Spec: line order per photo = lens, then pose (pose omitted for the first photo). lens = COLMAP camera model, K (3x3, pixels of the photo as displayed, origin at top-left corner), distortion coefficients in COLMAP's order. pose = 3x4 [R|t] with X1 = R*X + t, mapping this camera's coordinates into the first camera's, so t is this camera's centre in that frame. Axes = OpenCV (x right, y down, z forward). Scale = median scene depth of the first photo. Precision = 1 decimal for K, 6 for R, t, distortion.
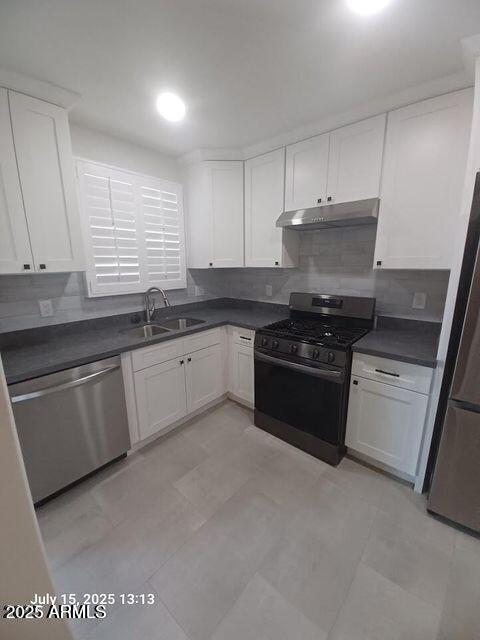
lens RADIAL K [[253.3, 0, 236.7], [0, 253.3, 318.2], [0, 0, 1]] dist [-0.001745, -0.001121]
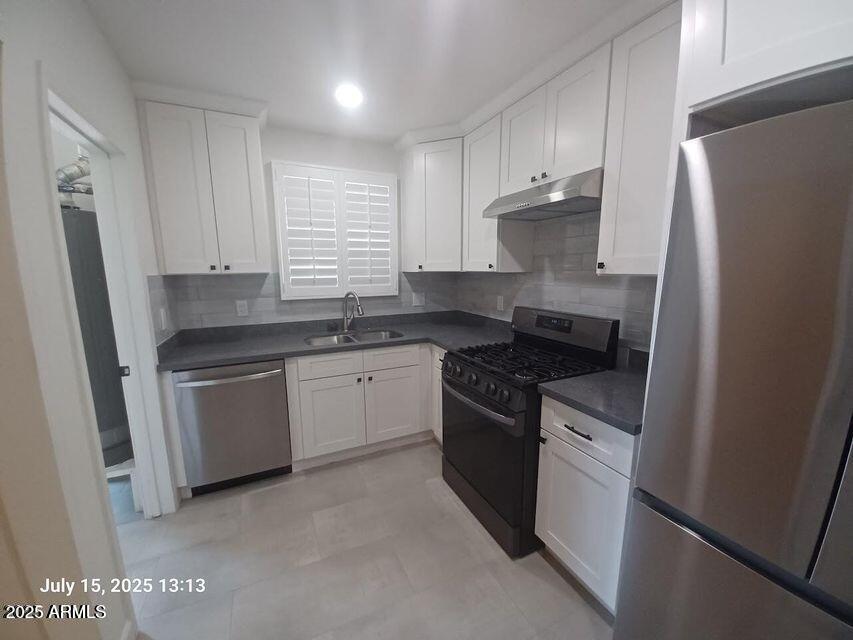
lens RADIAL K [[337.6, 0, 420.8], [0, 337.6, 325.7], [0, 0, 1]] dist [-0.001745, -0.001121]
pose [[0.916042, 0.072481, -0.394478, 0.430452], [-0.088925, 0.995760, -0.023538, -0.000860], [0.391099, 0.056641, 0.918604, 0.023030]]
